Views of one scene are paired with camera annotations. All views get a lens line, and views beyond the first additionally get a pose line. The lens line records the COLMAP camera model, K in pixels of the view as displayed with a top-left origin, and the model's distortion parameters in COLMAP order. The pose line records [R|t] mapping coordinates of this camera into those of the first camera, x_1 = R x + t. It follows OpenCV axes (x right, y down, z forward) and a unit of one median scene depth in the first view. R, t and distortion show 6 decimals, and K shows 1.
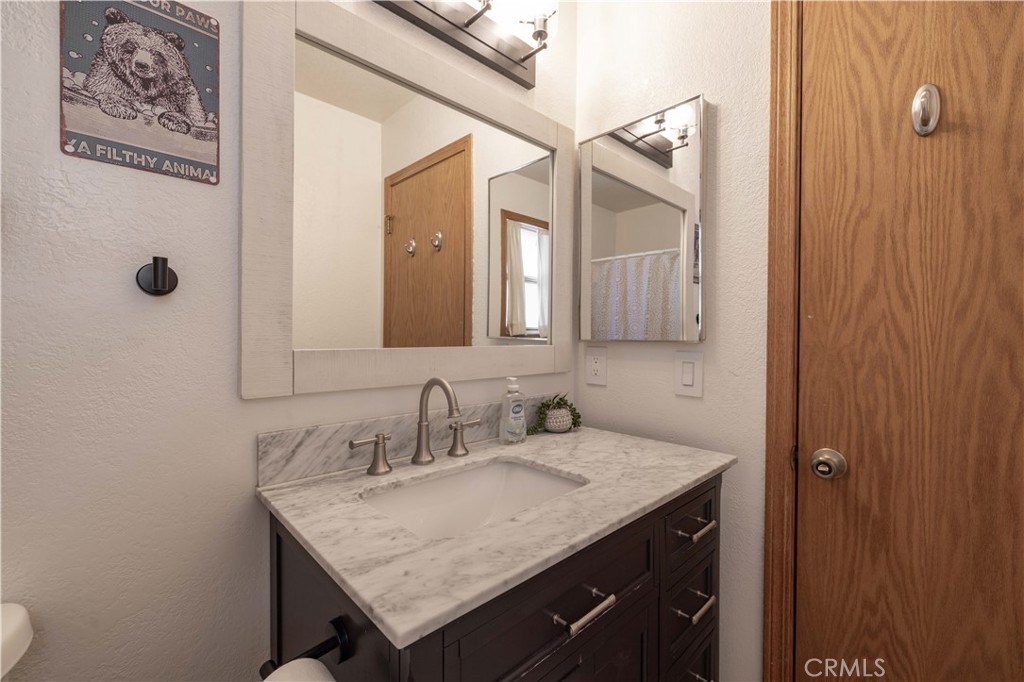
lens RADIAL K [[427.7, 0, 512.0], [0, 427.7, 341.0], [0, 0, 1]] dist [-0.001067, -0.000084]
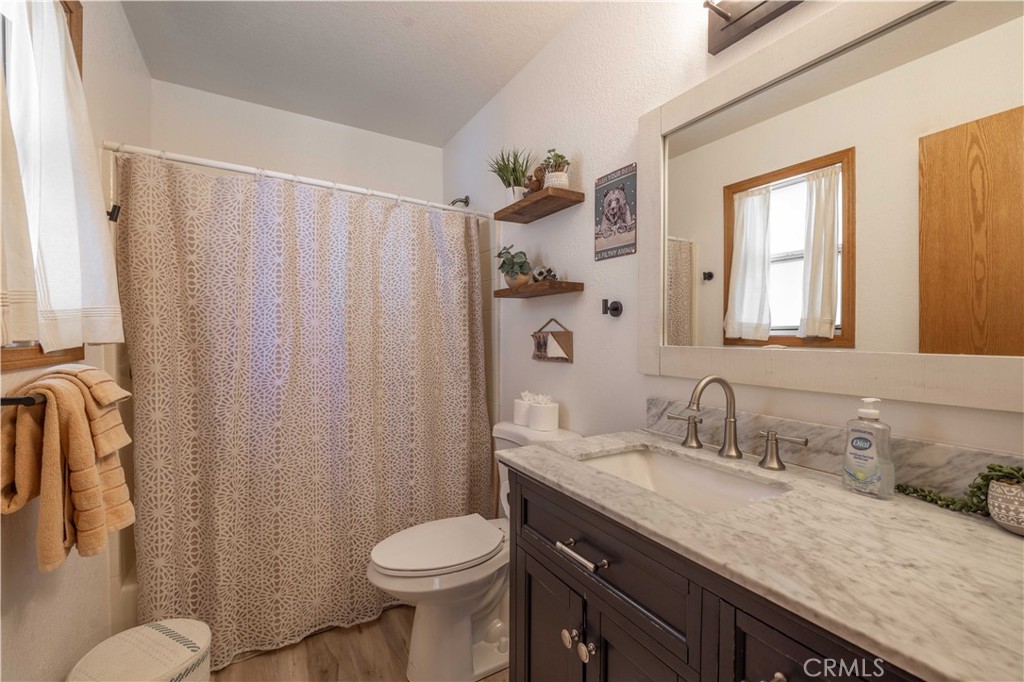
lens RADIAL K [[427.7, 0, 512.0], [0, 427.7, 341.0], [0, 0, 1]] dist [-0.001067, -0.000084]
pose [[-0.208163, 0.010085, -0.978042, 1.196423], [-0.021205, 0.999665, 0.014821, -0.008264], [0.977864, 0.023824, -0.207880, 0.875667]]
